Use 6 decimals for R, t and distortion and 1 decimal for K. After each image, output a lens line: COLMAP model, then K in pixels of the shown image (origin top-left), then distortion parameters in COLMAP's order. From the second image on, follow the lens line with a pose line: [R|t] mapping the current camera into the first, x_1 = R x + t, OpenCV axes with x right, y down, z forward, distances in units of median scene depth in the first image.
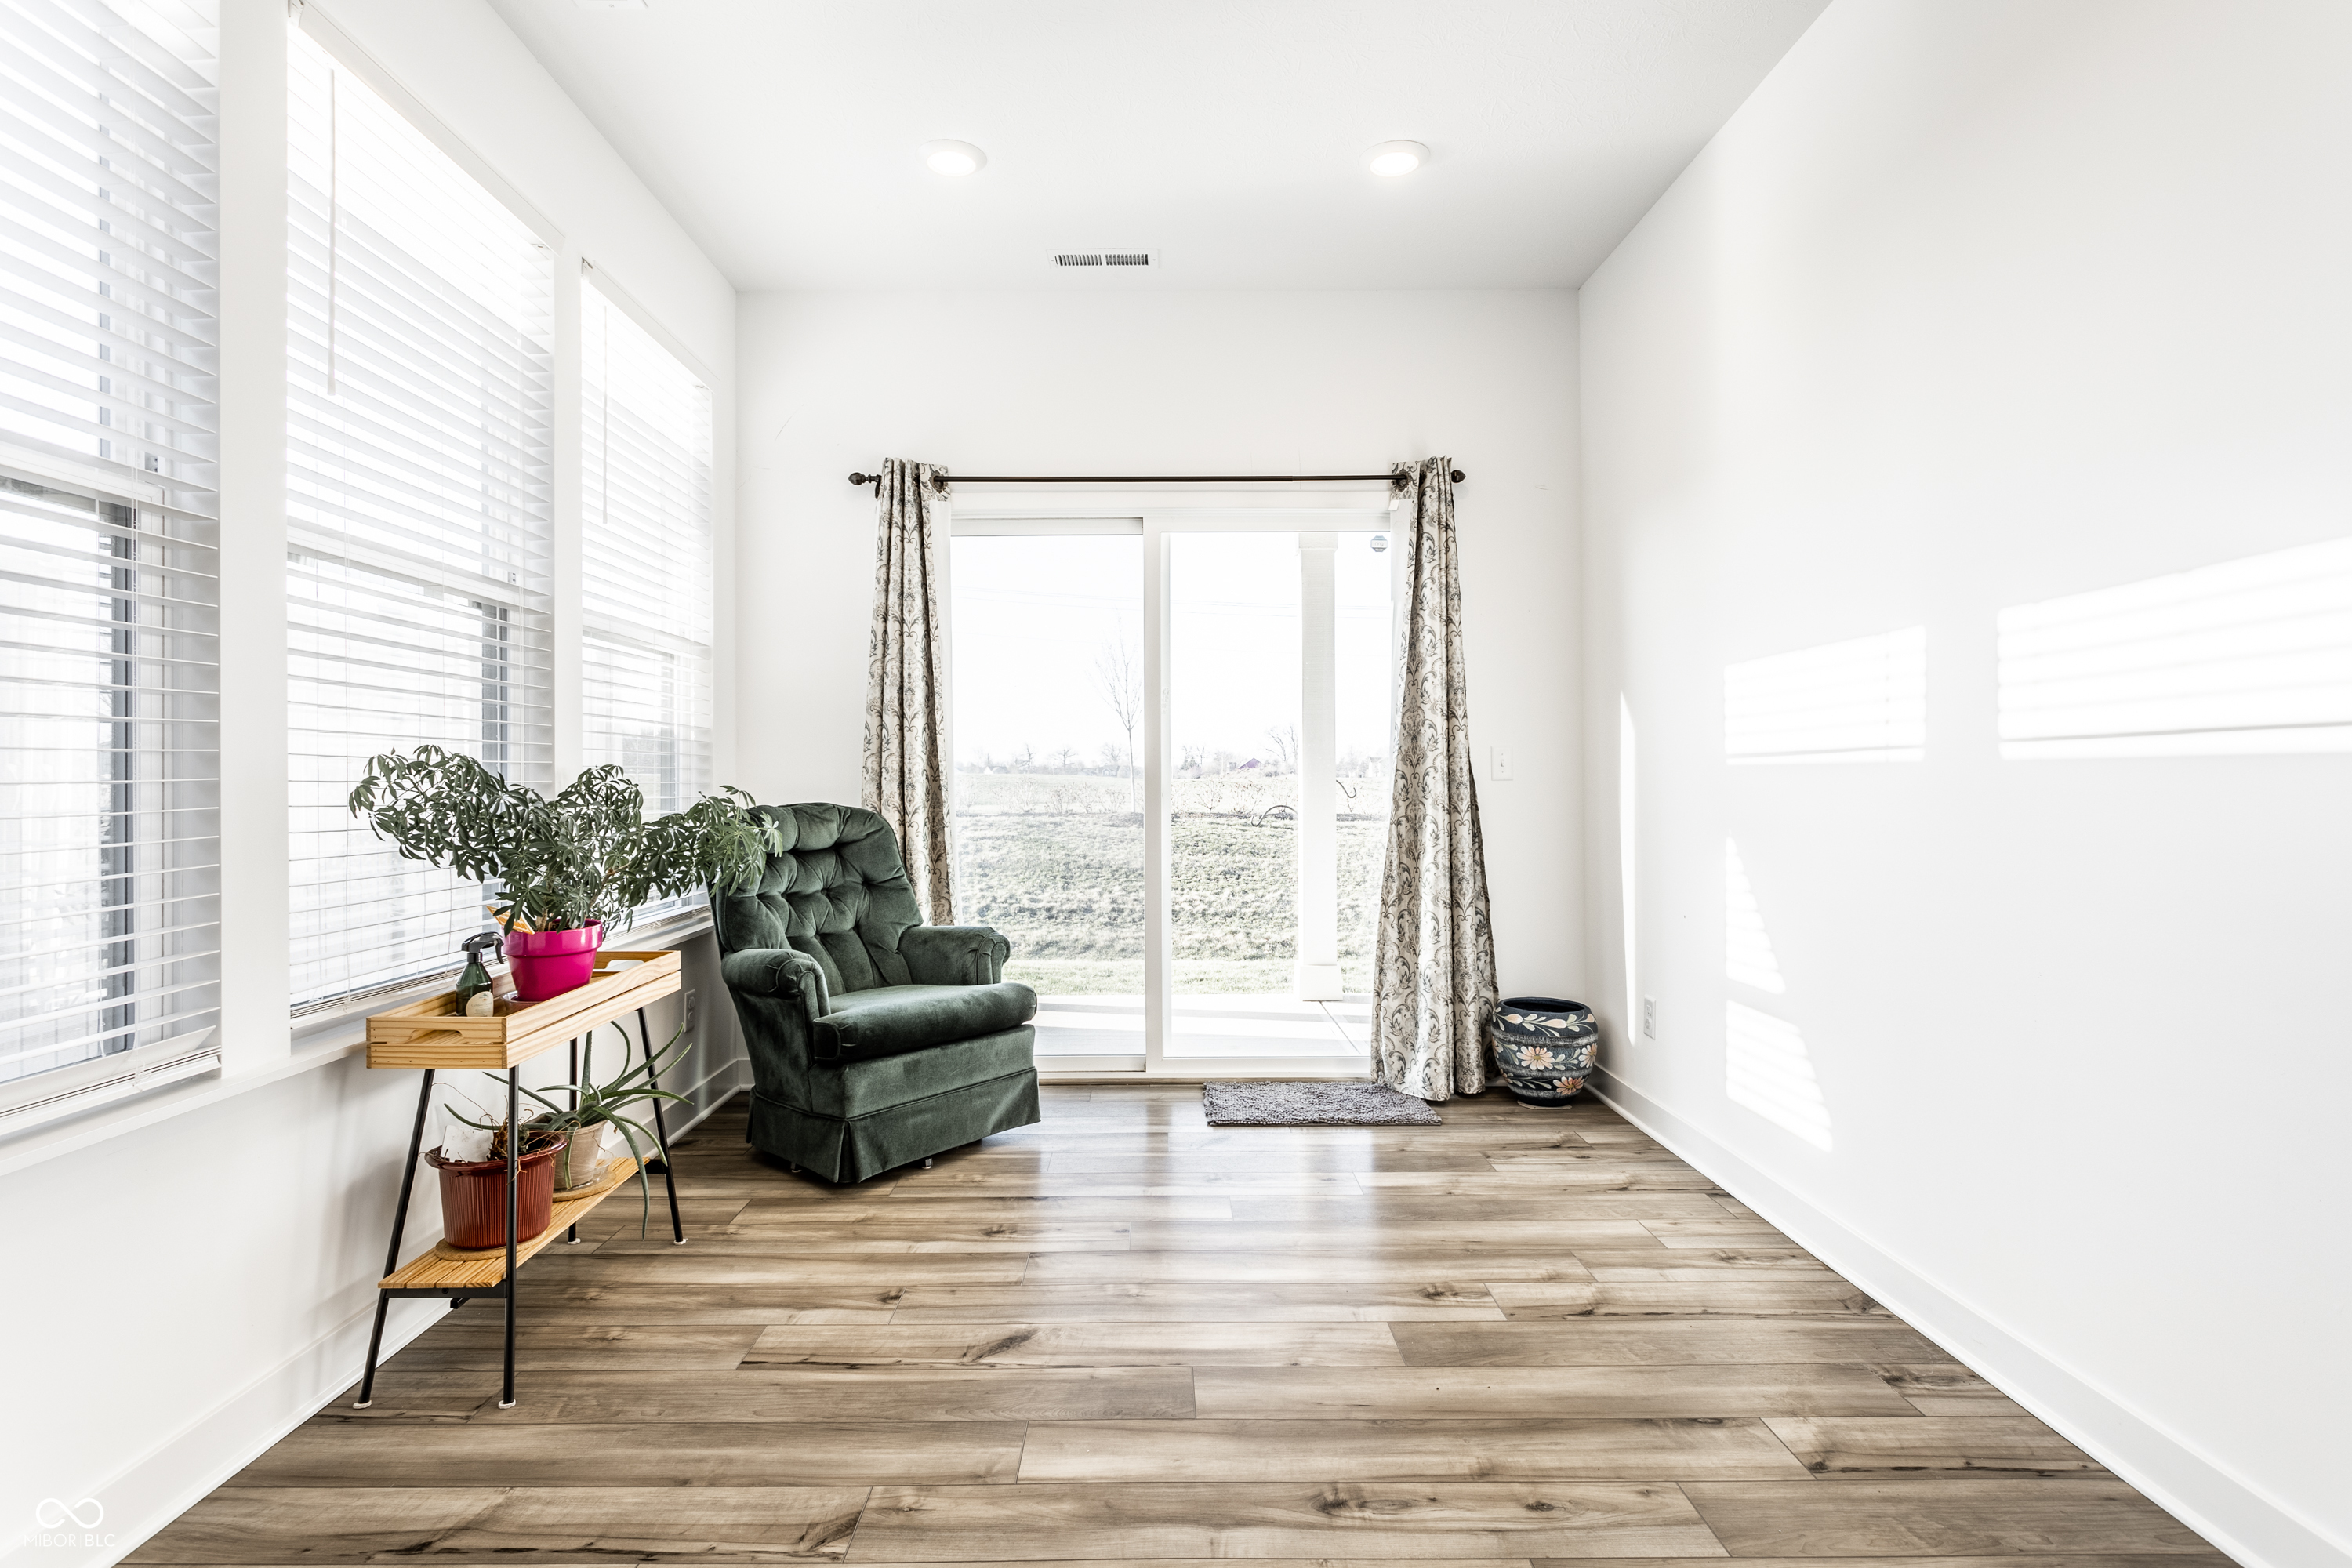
lens RADIAL K [[1257.1, 0, 1255.1], [0, 1257.1, 795.4], [0, 0, 1]] dist [-0.002118, 0.002129]
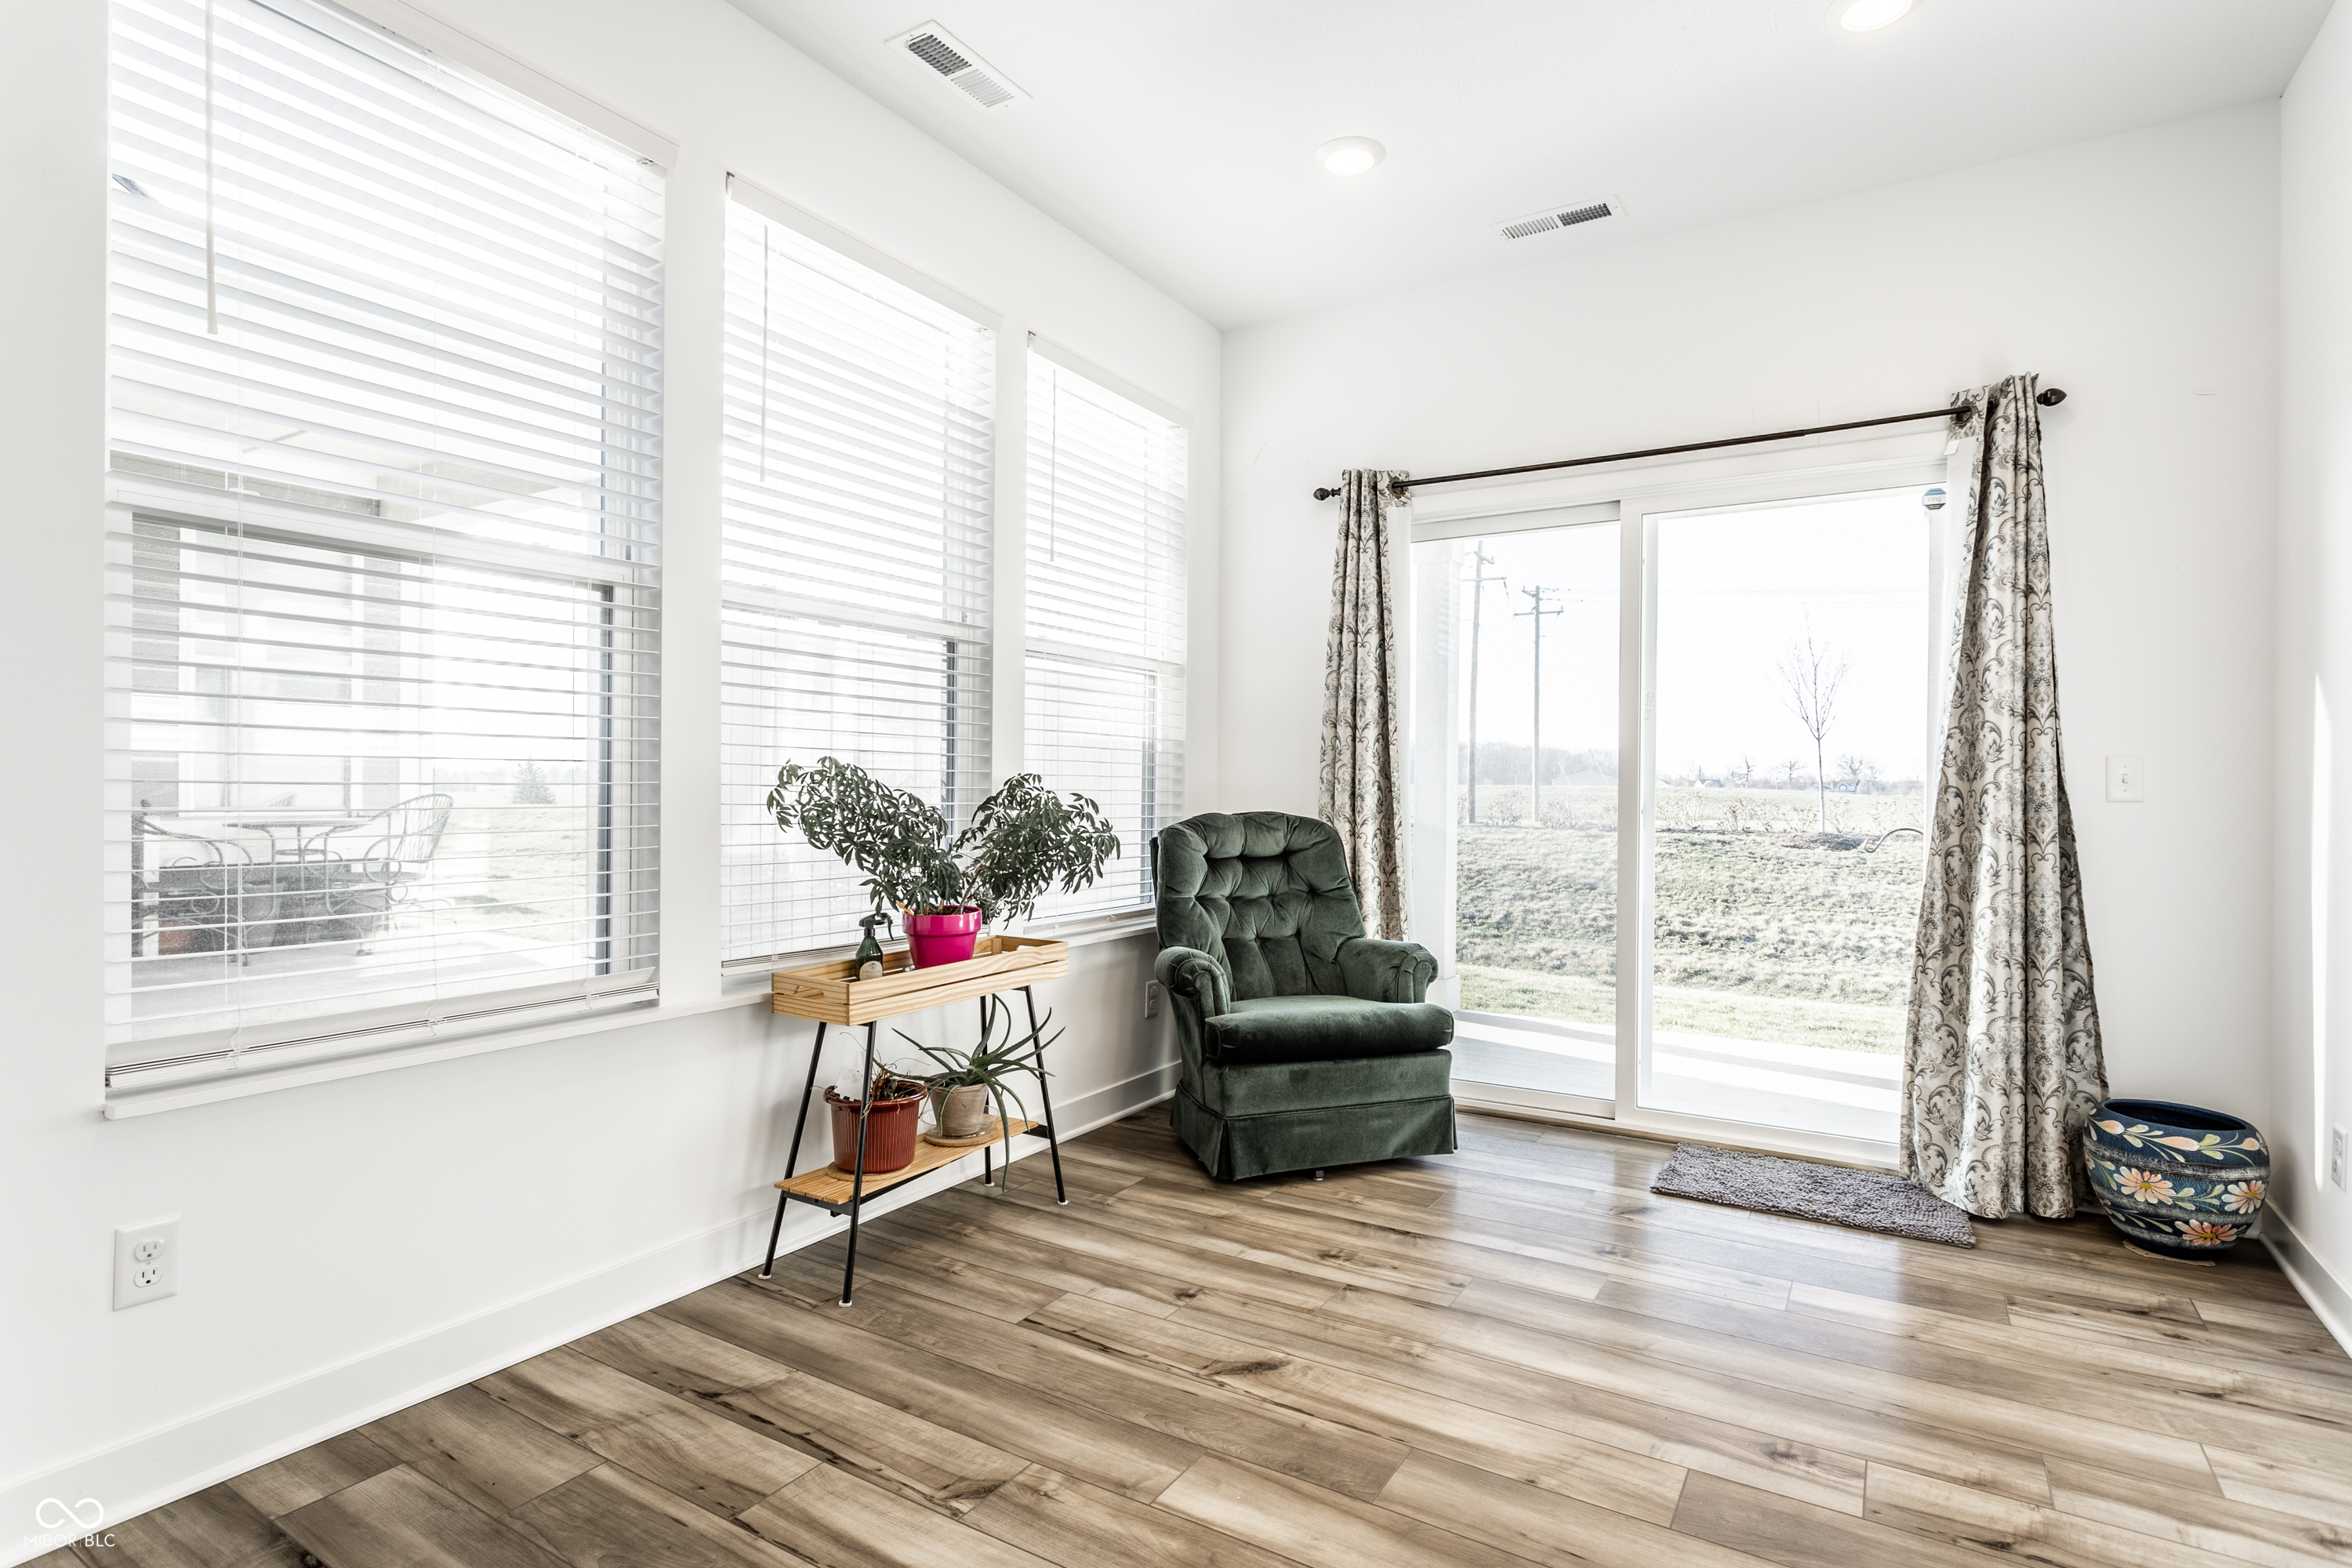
lens RADIAL K [[1267.3, 0, 1184.9], [0, 1267.3, 815.3], [0, 0, 1]] dist [-0.015789, 0.016876]
pose [[0.828716, 0.023277, -0.559185, 0.183806], [-0.019814, 0.999729, 0.012252, -0.002678], [0.559318, 0.000926, 0.828953, 0.095325]]
